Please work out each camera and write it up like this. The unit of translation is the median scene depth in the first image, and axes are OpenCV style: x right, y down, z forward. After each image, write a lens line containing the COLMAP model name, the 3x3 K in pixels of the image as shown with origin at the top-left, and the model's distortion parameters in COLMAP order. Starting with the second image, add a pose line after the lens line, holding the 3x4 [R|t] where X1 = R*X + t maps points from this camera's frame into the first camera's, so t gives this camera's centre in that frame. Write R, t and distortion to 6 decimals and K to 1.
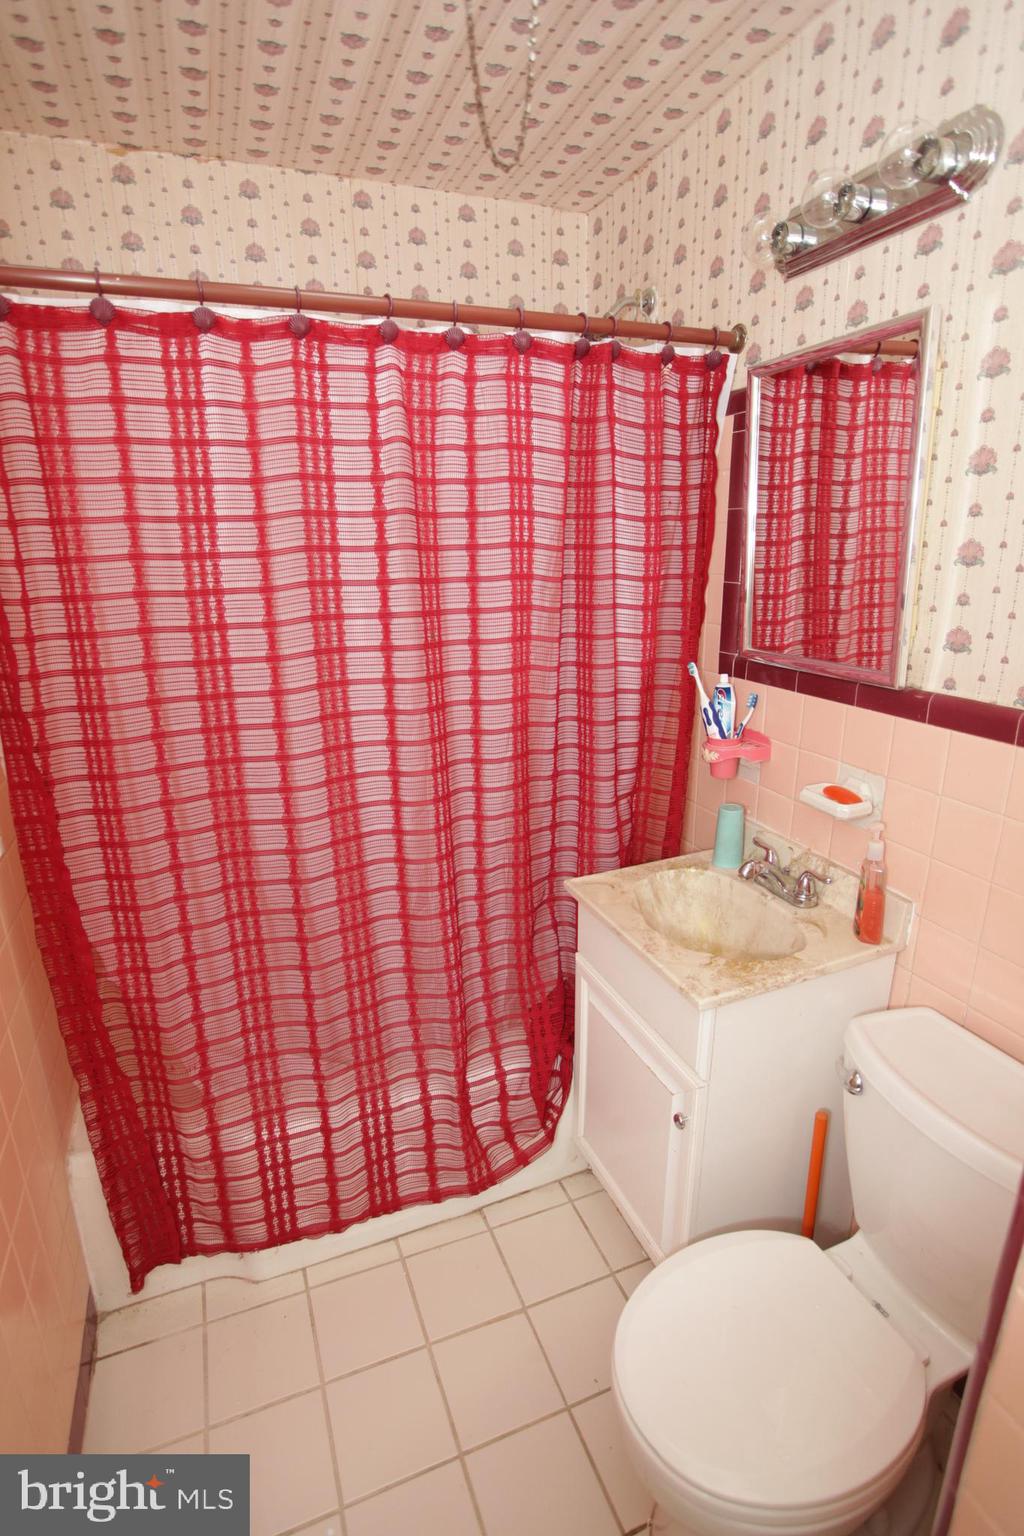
lens RADIAL K [[759.2, 0, 512.8], [0, 759.2, 783.7], [0, 0, 1]] dist [-0.072903, 0.030741]
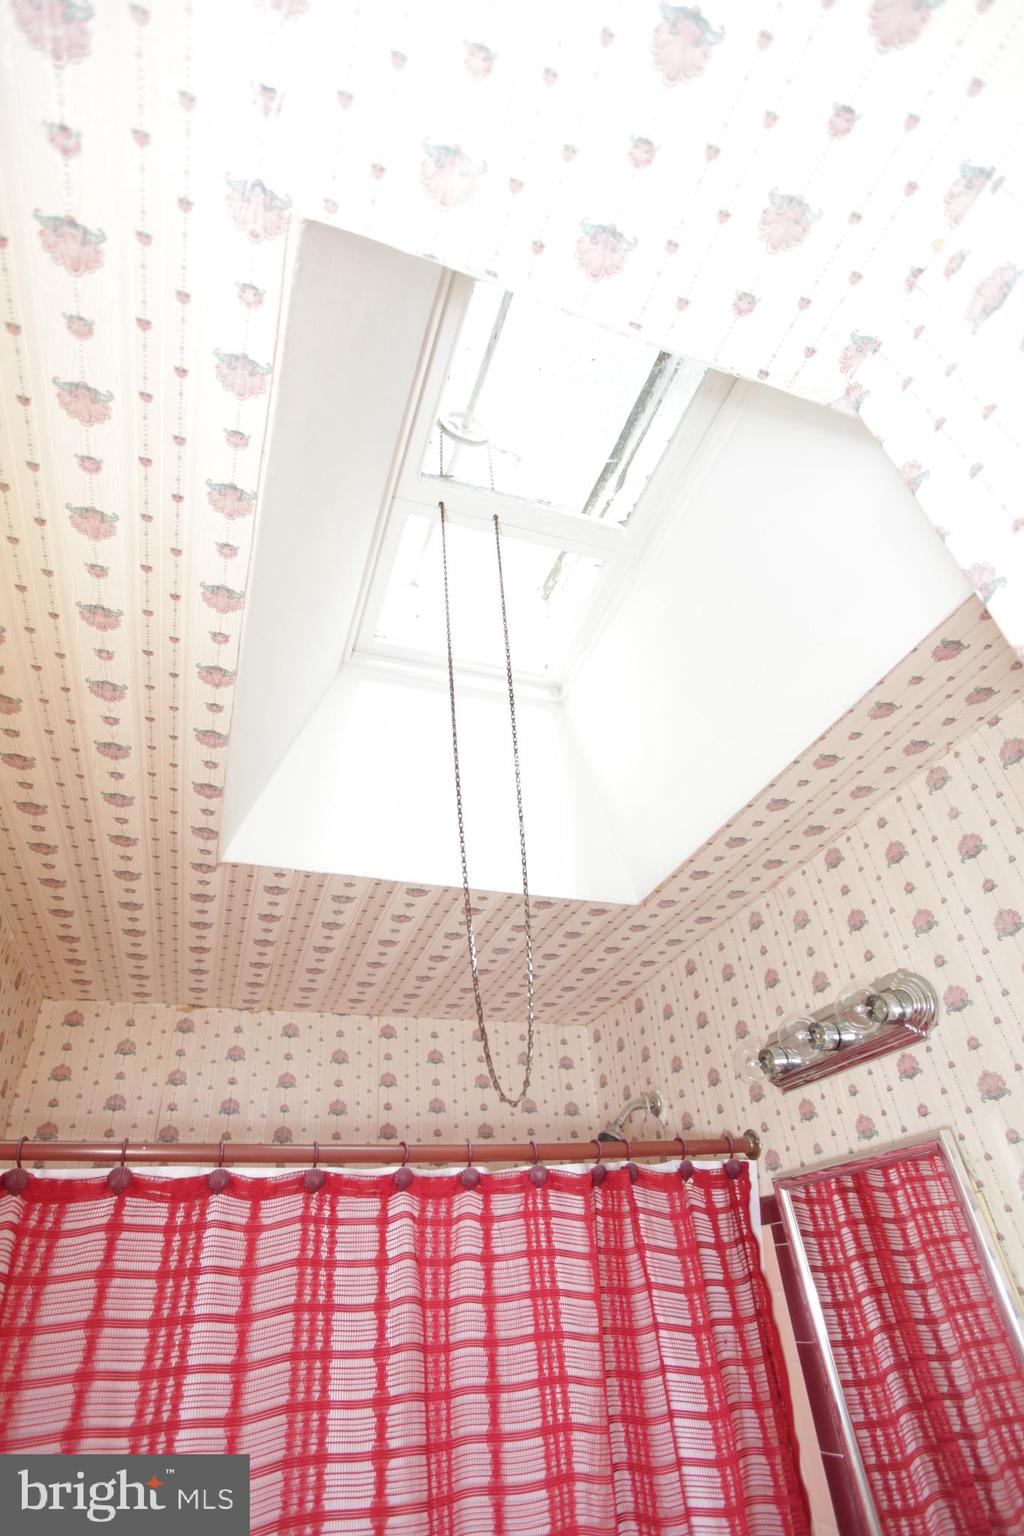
lens RADIAL K [[759.2, 0, 515.7], [0, 759.2, 772.8], [0, 0, 1]] dist [-0.072903, 0.030741]
pose [[0.997648, -0.067216, 0.013465, 0.005322], [0.051419, 0.603837, -0.795448, -0.126035], [0.045336, 0.794269, 0.605873, -0.026073]]
